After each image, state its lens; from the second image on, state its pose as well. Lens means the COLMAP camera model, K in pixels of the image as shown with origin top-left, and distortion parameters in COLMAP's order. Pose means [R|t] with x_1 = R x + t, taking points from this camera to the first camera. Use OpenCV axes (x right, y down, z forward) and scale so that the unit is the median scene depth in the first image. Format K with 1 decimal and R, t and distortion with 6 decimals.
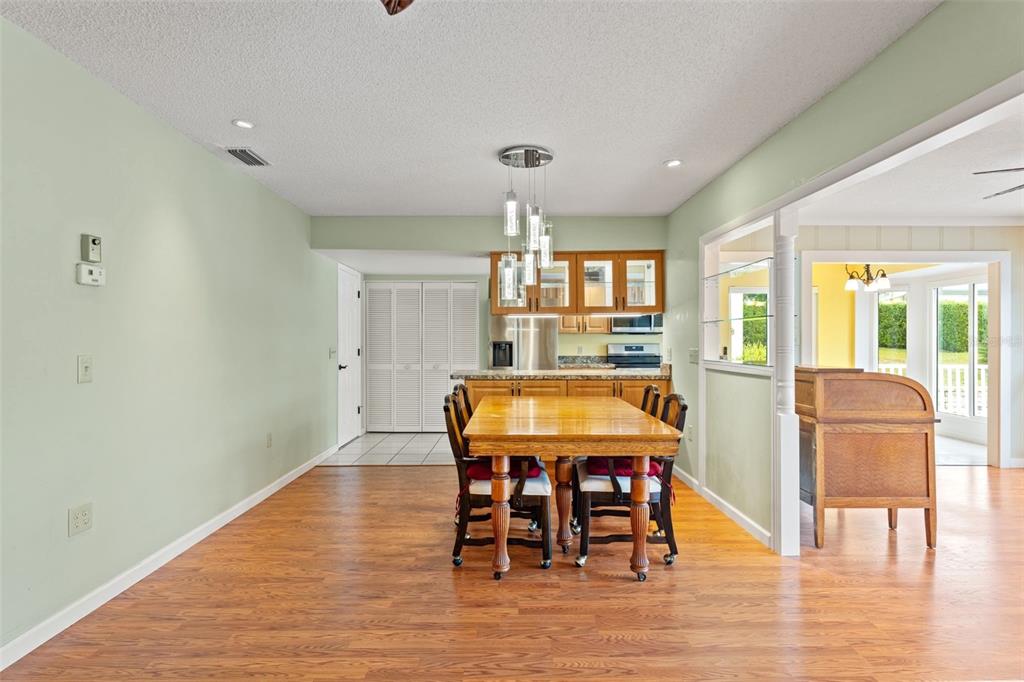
lens RADIAL K [[535.9, 0, 512.1], [0, 535.9, 339.6], [0, 0, 1]] dist [-0.000438, 0.000681]
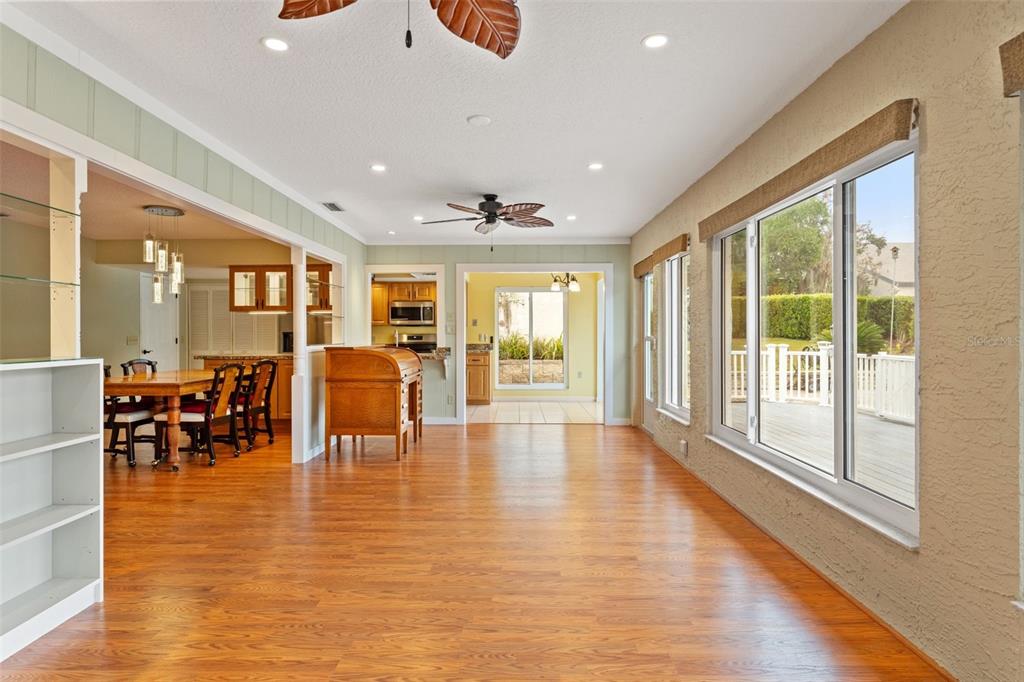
lens RADIAL K [[542.7, 0, 511.6], [0, 542.7, 339.3], [0, 0, 1]] dist [-0.001755, -0.000440]
pose [[0.999789, -0.001241, -0.020489, 1.039134], [0.001509, 0.999913, 0.013072, 0.009730], [0.020471, -0.013100, 0.999705, -0.531479]]
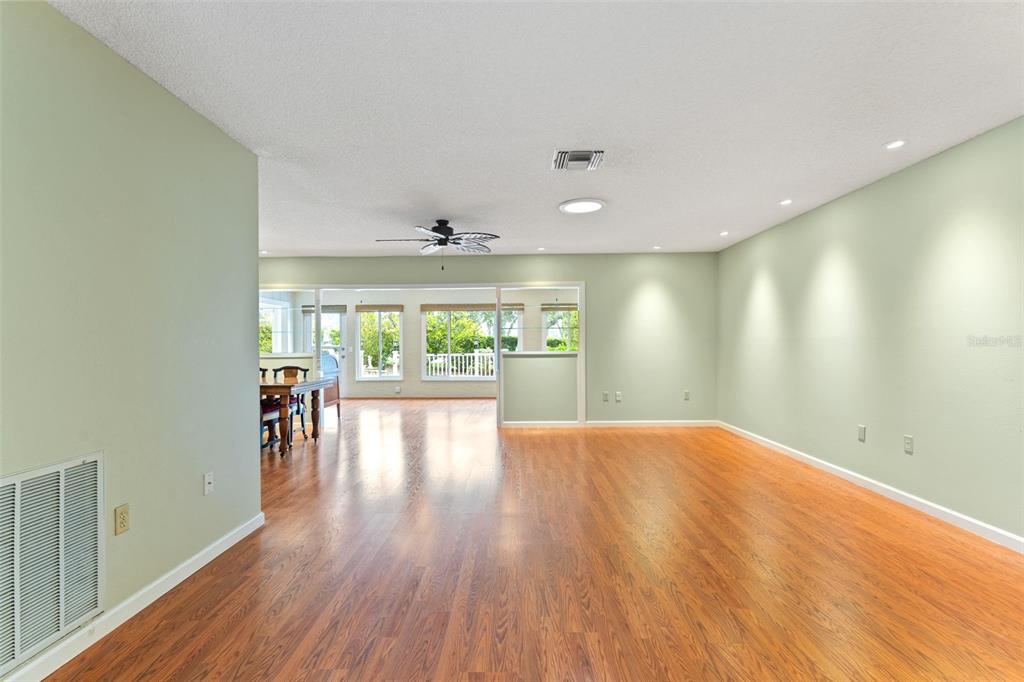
lens RADIAL K [[446.2, 0, 511.6], [0, 446.2, 339.9], [0, 0, 1]] dist [-0.002166, 0.000364]
pose [[0.020121, 0.006462, 0.999777, -1.357262], [0.000514, 0.999979, -0.006474, 0.006265], [-0.999797, 0.000644, 0.020118, 0.061914]]
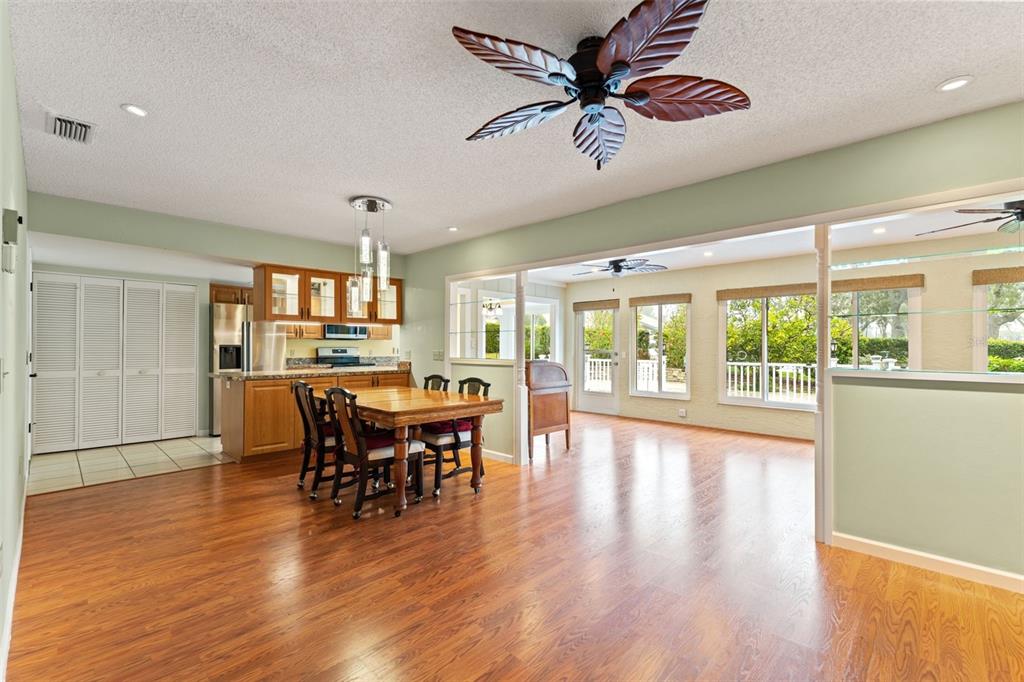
lens RADIAL K [[445.6, 0, 514.7], [0, 445.6, 344.0], [0, 0, 1]] dist [0.000601, 0.000393]
pose [[0.694744, 0.006163, 0.719230, -0.506848], [-0.005104, 0.999980, -0.003638, 0.003607], [-0.719239, -0.001144, 0.694762, -0.012122]]
